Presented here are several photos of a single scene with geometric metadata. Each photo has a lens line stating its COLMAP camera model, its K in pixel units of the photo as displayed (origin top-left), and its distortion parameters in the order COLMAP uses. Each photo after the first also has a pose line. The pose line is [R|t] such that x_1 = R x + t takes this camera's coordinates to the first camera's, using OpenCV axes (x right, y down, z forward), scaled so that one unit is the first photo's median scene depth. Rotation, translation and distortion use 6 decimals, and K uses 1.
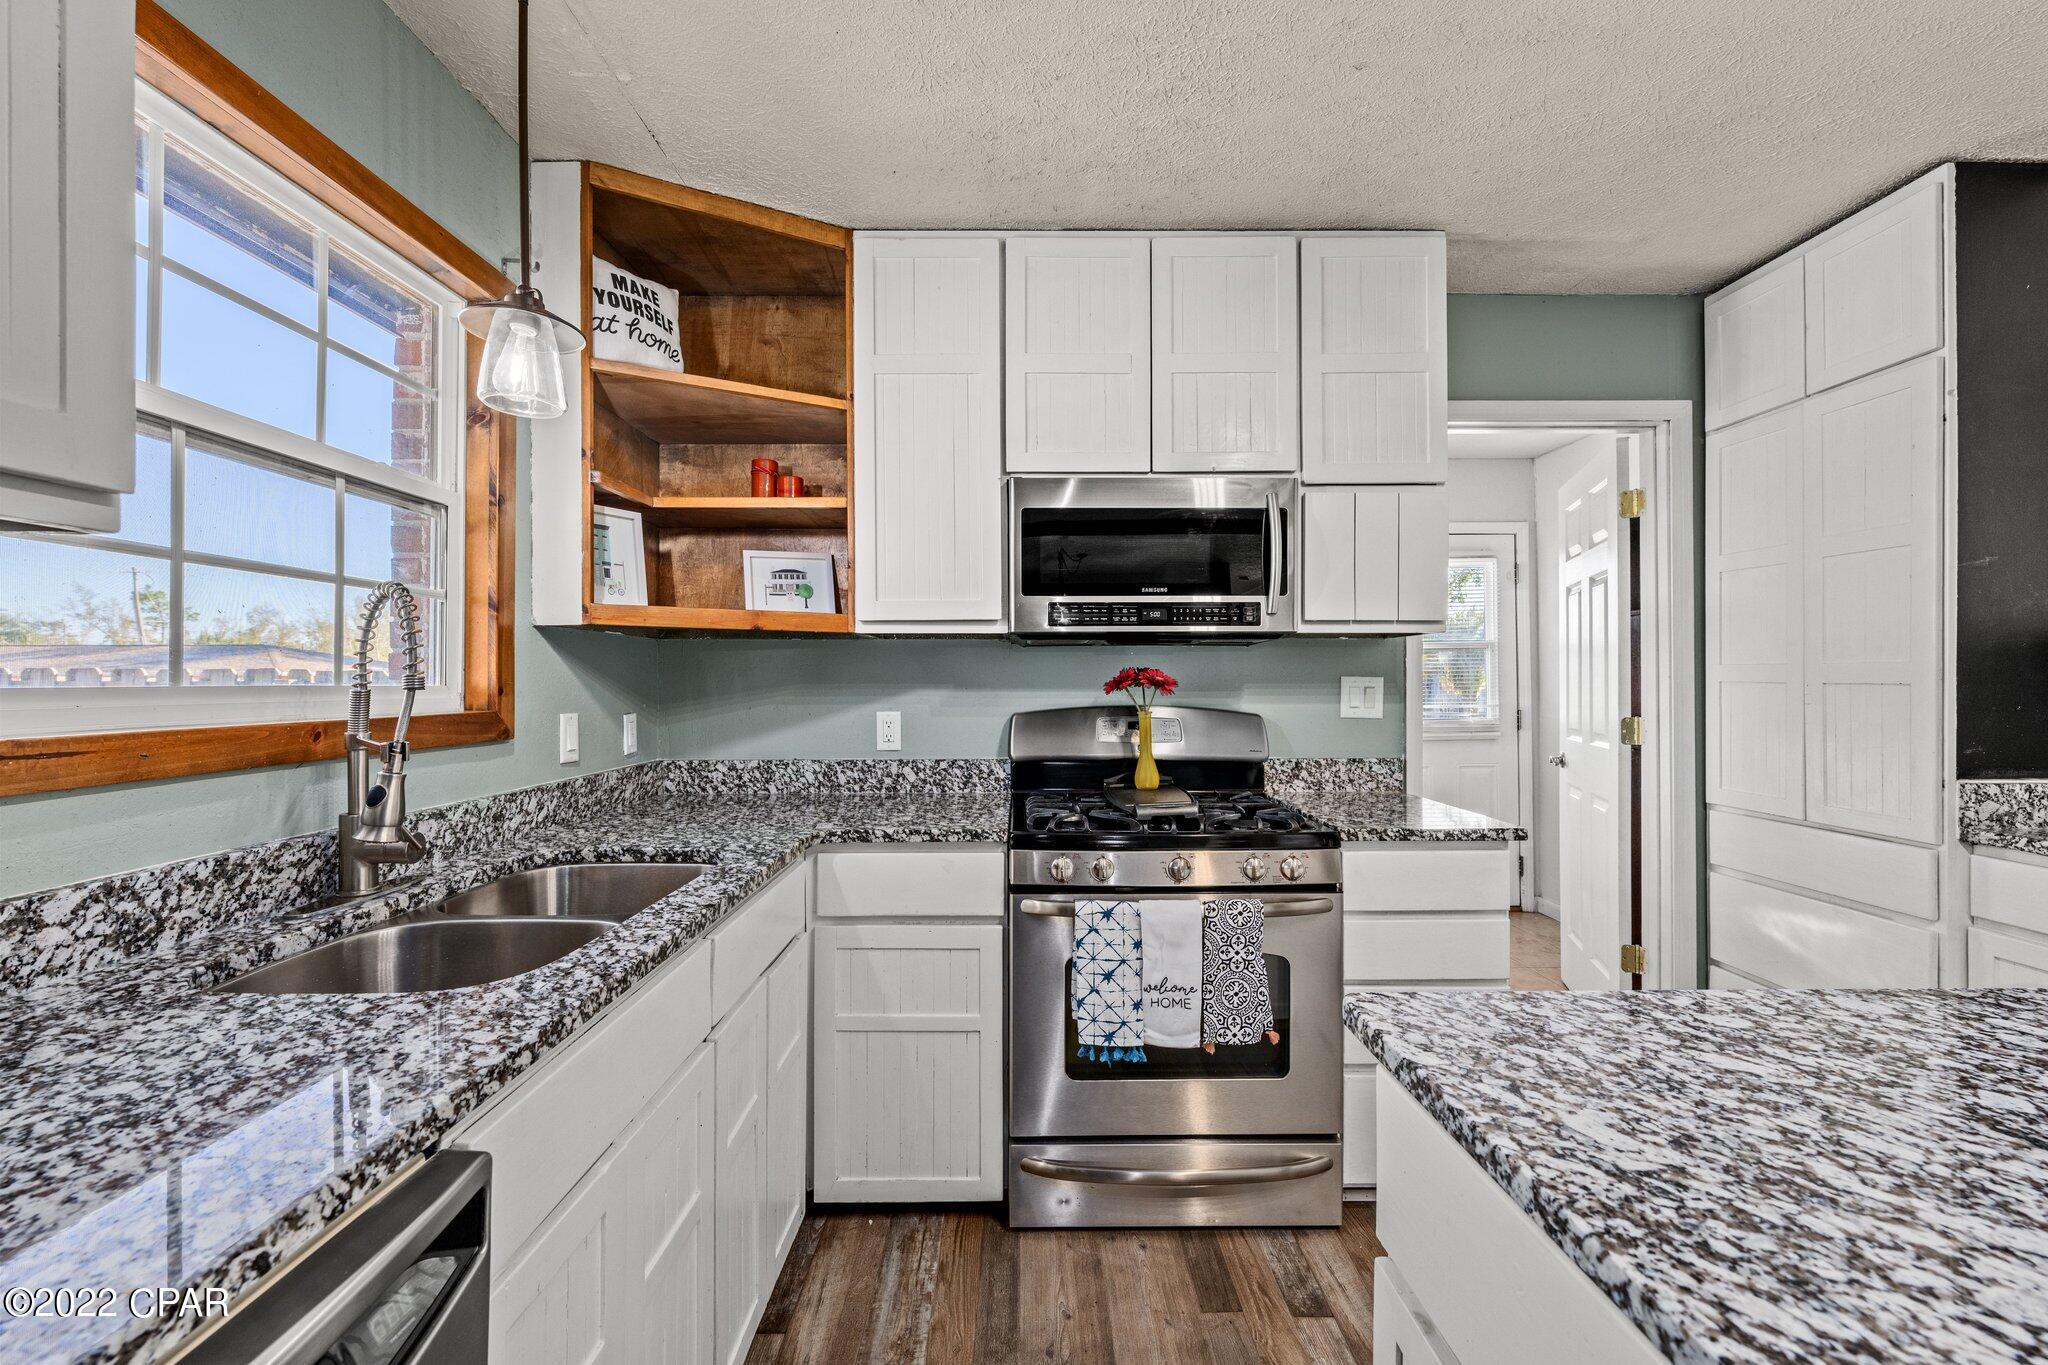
lens RADIAL K [[819.3, 0, 1028.9], [0, 819.3, 679.5], [0, 0, 1]] dist [-0.002835, 0.000609]
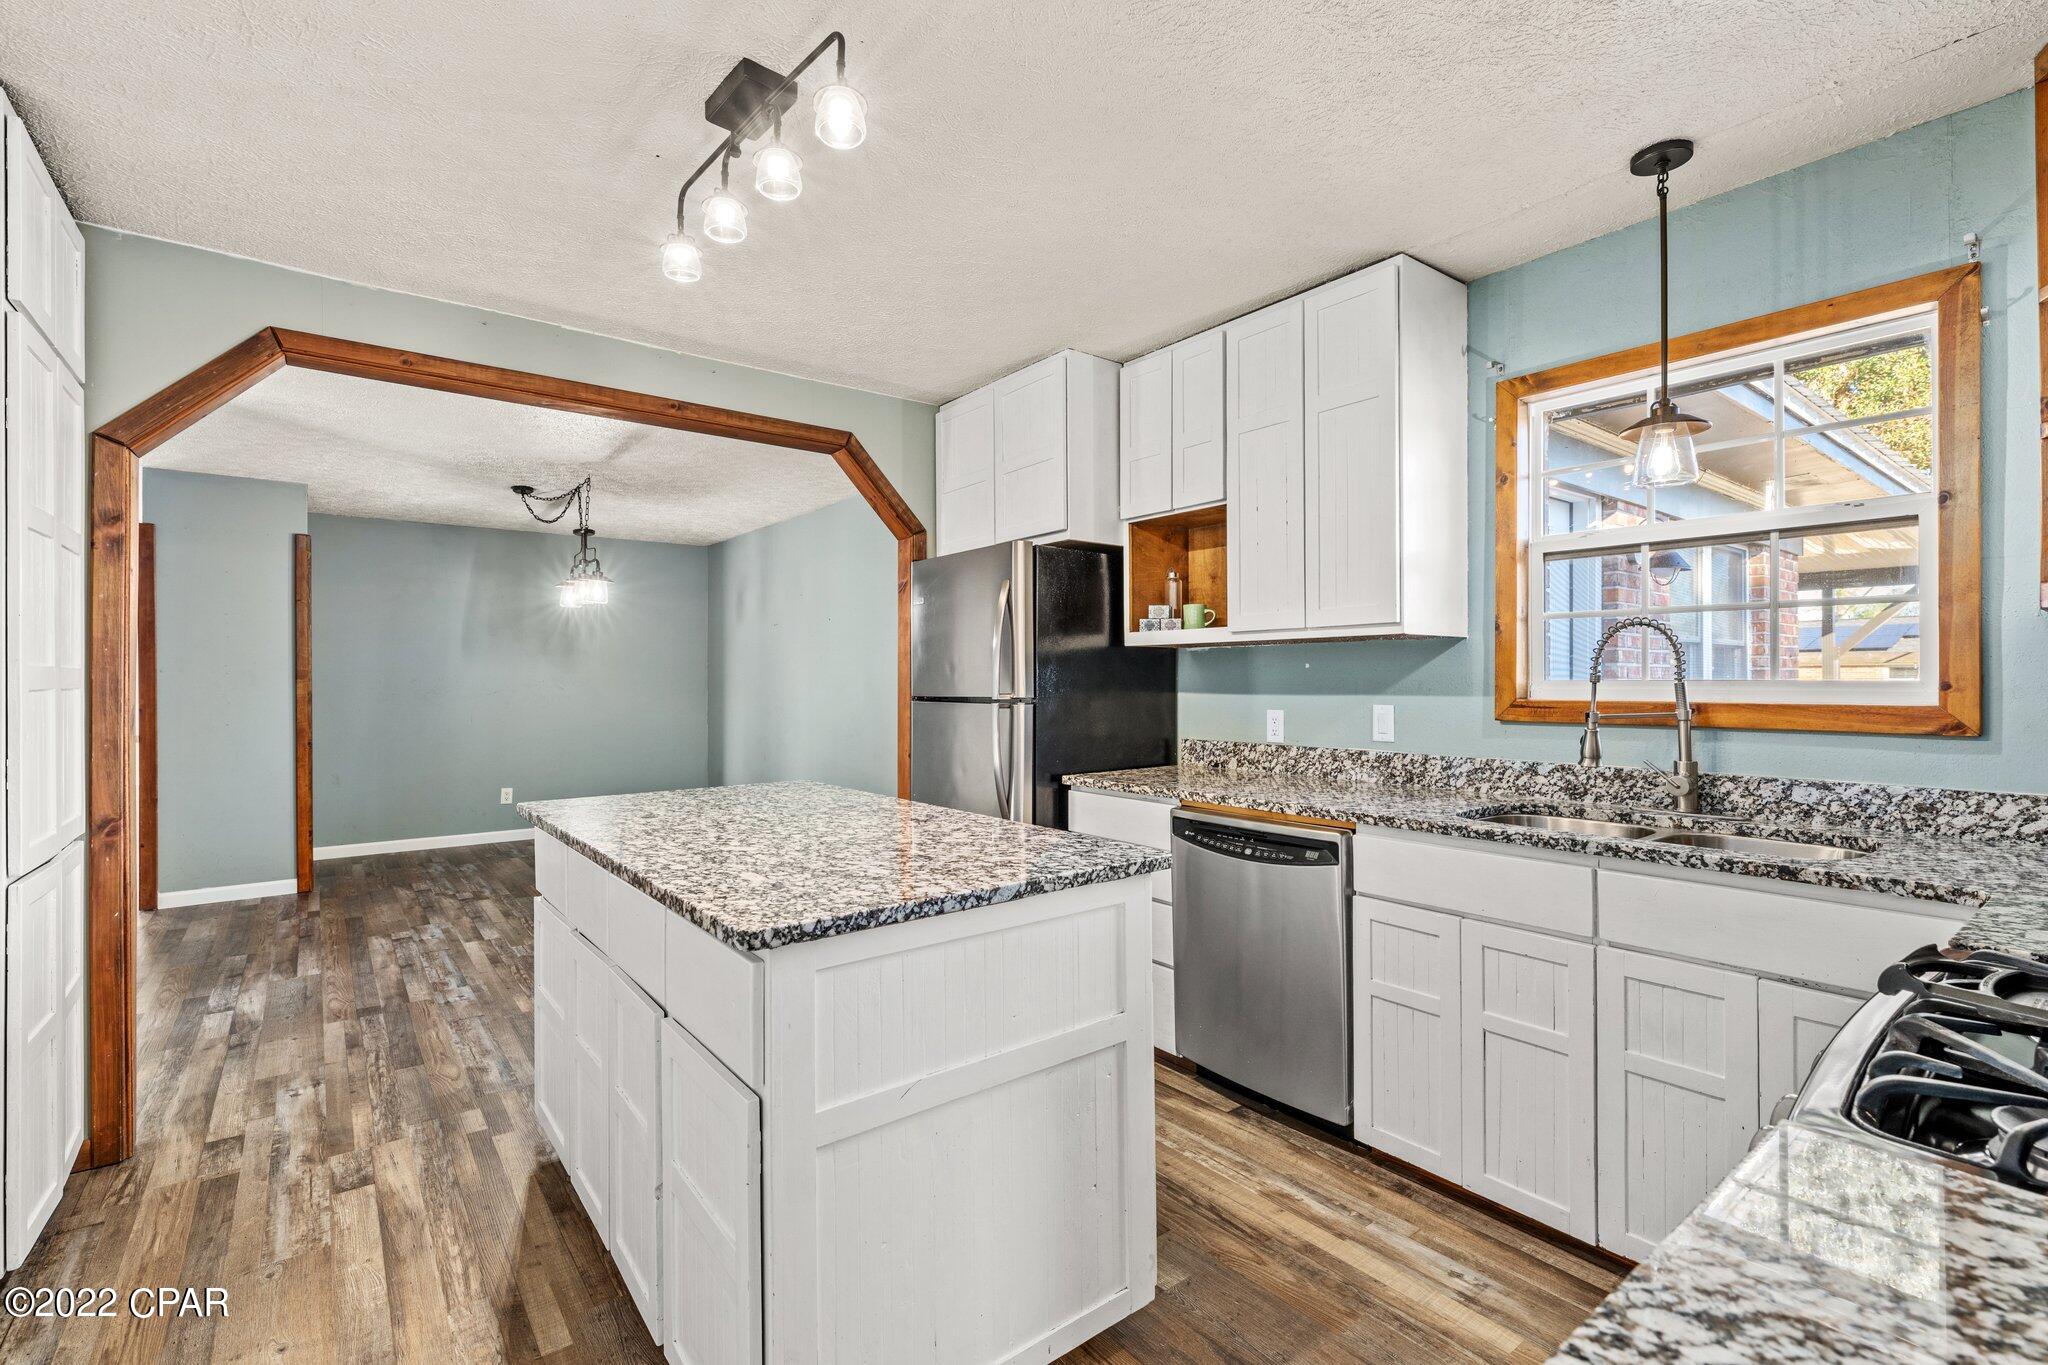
lens RADIAL K [[918.3, 0, 1028.6], [0, 918.3, 677.9], [0, 0, 1]] dist [-0.000938, 0.001150]
pose [[-0.795149, 0.003273, -0.606406, 1.136387], [0.005972, 0.999979, -0.002434, -0.000204], [0.606385, -0.005556, -0.795152, 1.477171]]
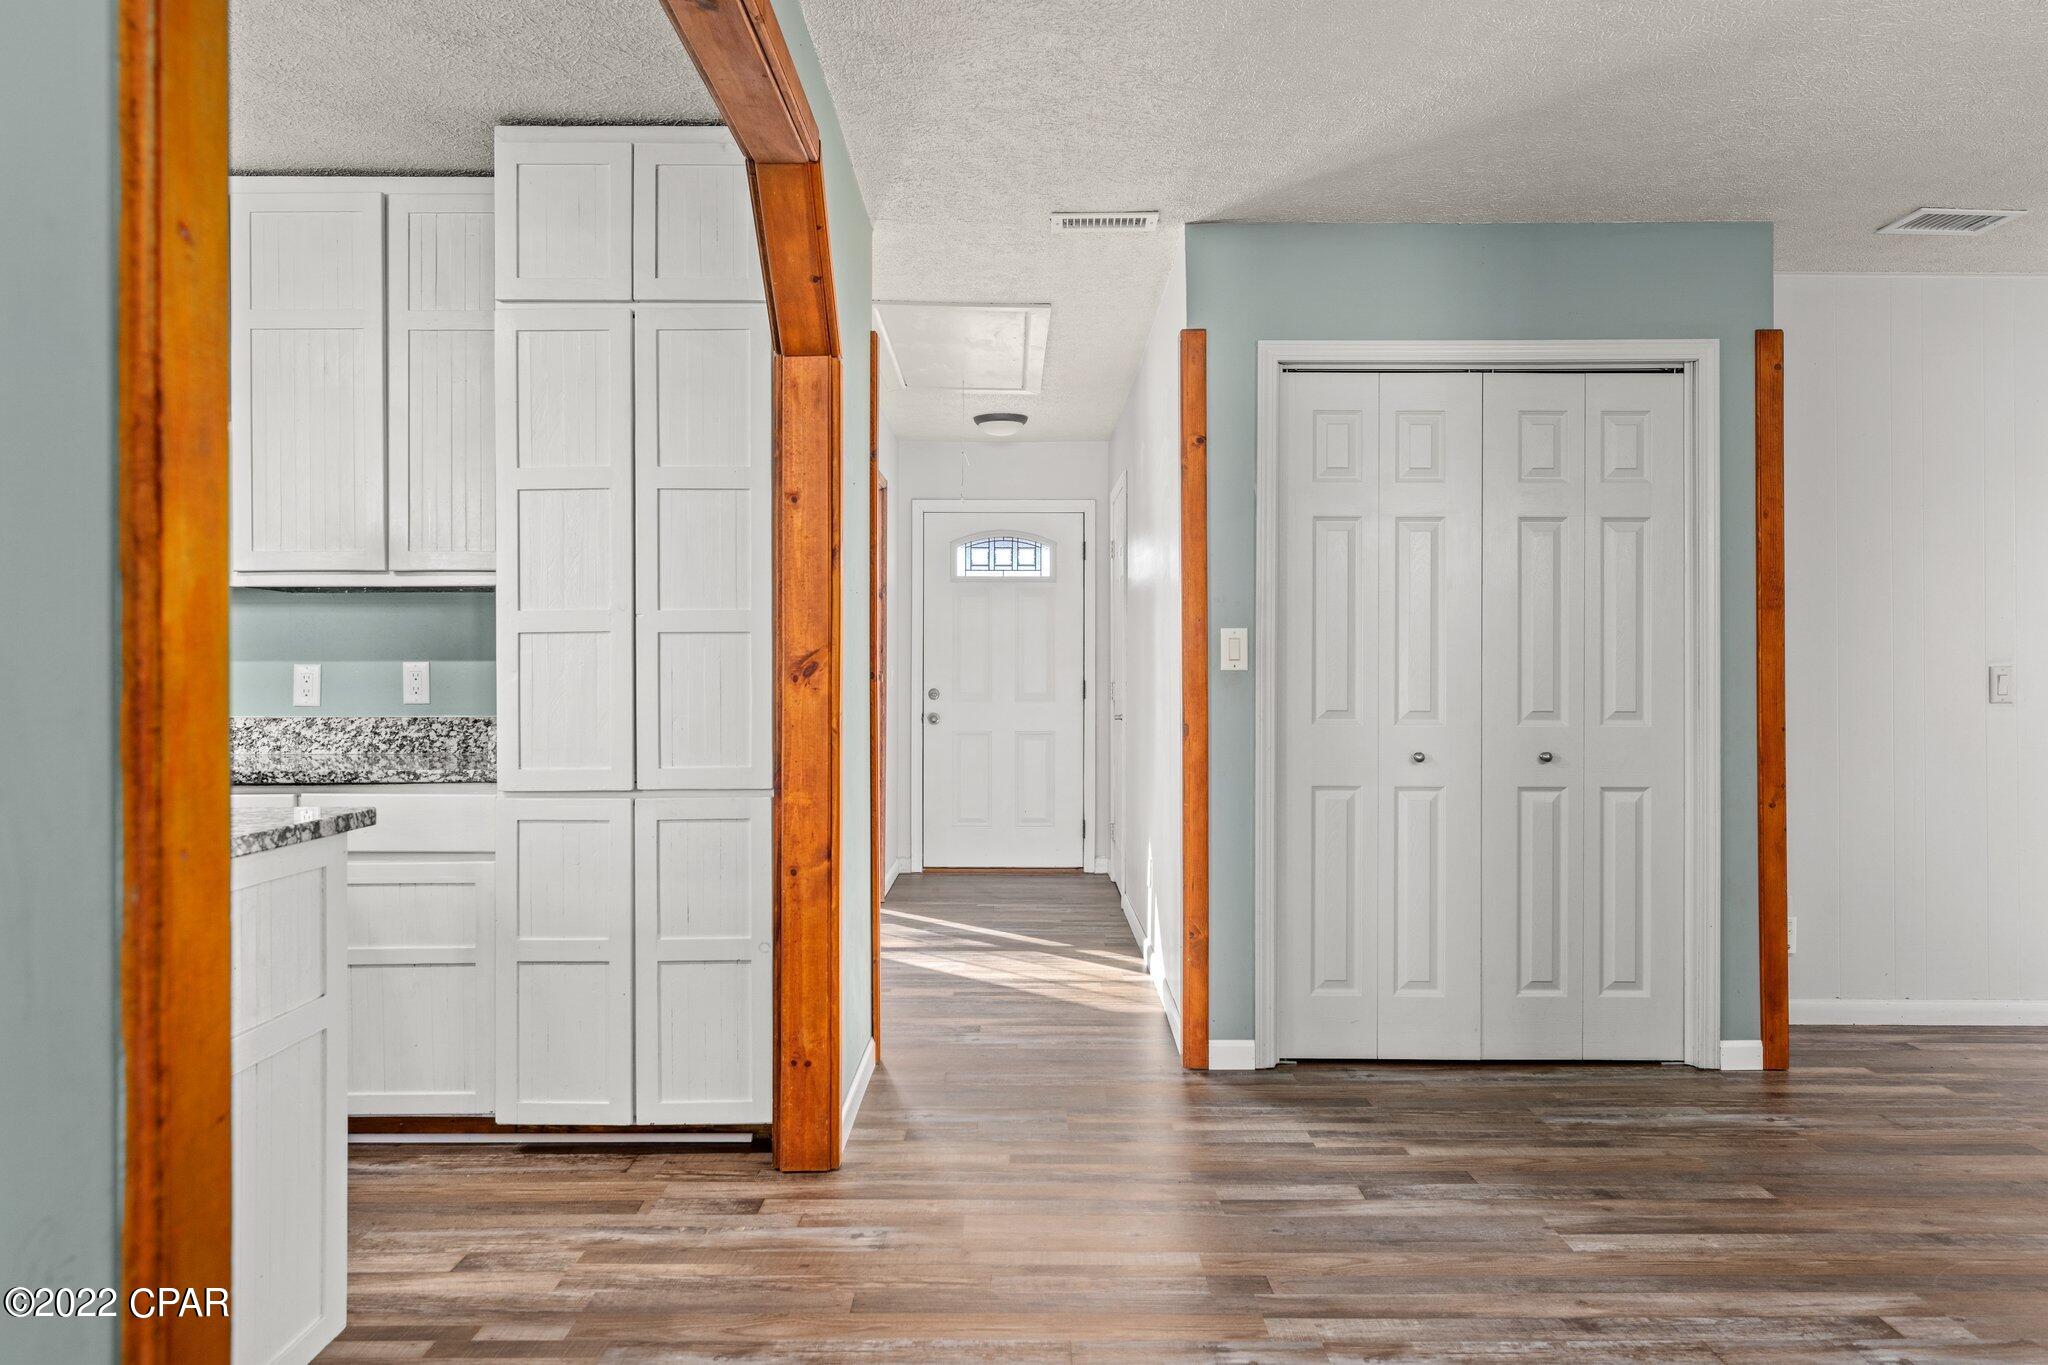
lens RADIAL K [[1354.1, 0, 1035.6], [0, 1354.1, 674.5], [0, 0, 1]] dist [0.006897, 0.000965]
pose [[0.005614, -0.002137, 0.999982, -0.787511], [-0.002145, 0.999995, 0.002149, 0.068655], [-0.999982, -0.002157, 0.005609, -1.364969]]
